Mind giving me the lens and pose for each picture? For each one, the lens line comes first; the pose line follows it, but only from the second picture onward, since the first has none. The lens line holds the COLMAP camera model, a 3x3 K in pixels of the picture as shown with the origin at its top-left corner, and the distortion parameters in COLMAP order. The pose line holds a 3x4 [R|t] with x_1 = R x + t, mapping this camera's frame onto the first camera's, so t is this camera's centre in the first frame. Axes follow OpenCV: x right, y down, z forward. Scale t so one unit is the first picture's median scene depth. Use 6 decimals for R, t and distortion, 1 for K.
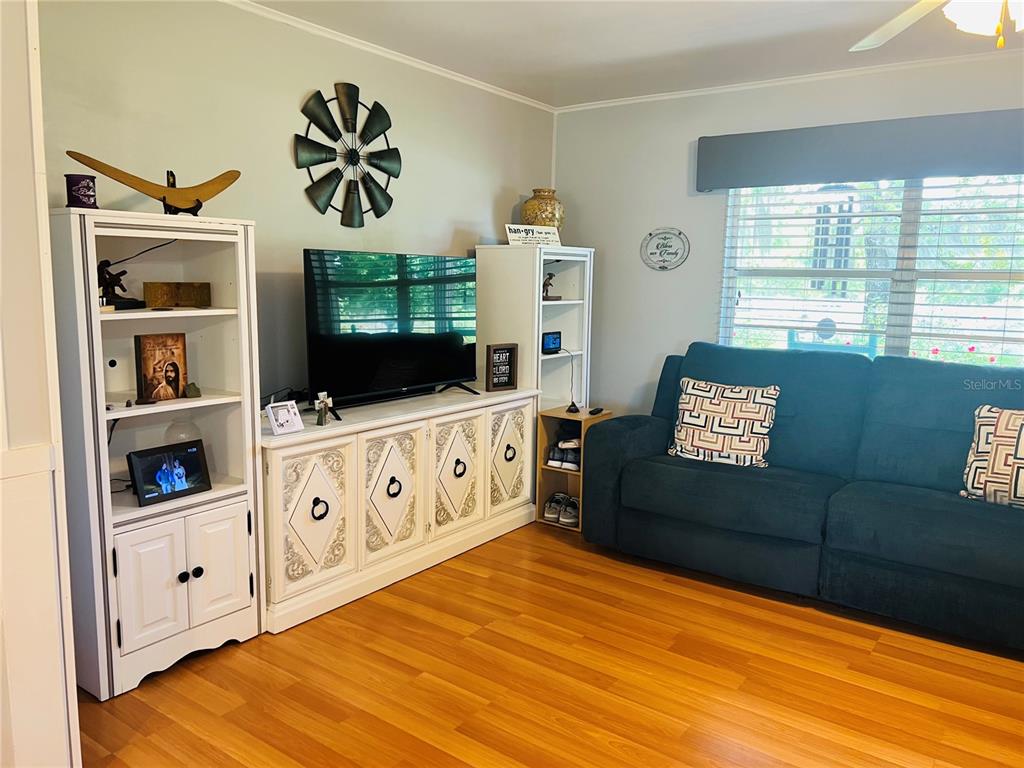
lens RADIAL K [[761.9, 0, 515.1], [0, 761.9, 377.4], [0, 0, 1]] dist [0.027328, -0.019344]
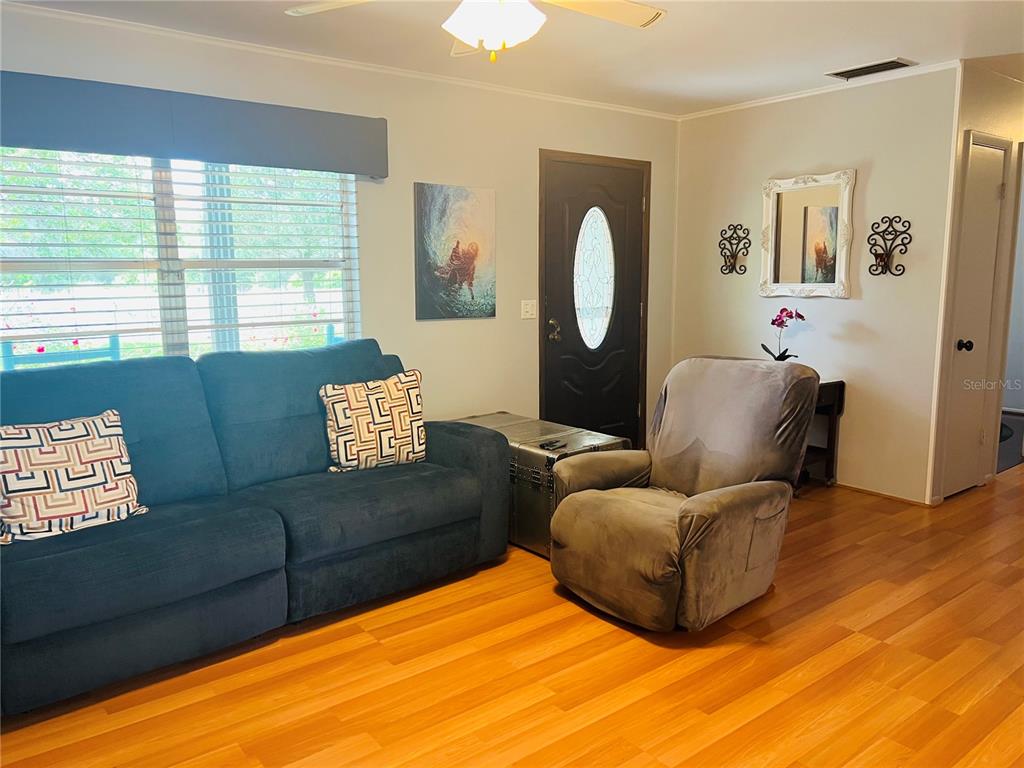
lens RADIAL K [[762.6, 0, 516.9], [0, 762.6, 380.4], [0, 0, 1]] dist [0.070652, -0.085326]
pose [[0.283270, -0.162490, 0.945175, -0.301958], [0.148459, 0.981092, 0.124171, -0.058953], [-0.947480, 0.105145, 0.302037, 0.396856]]
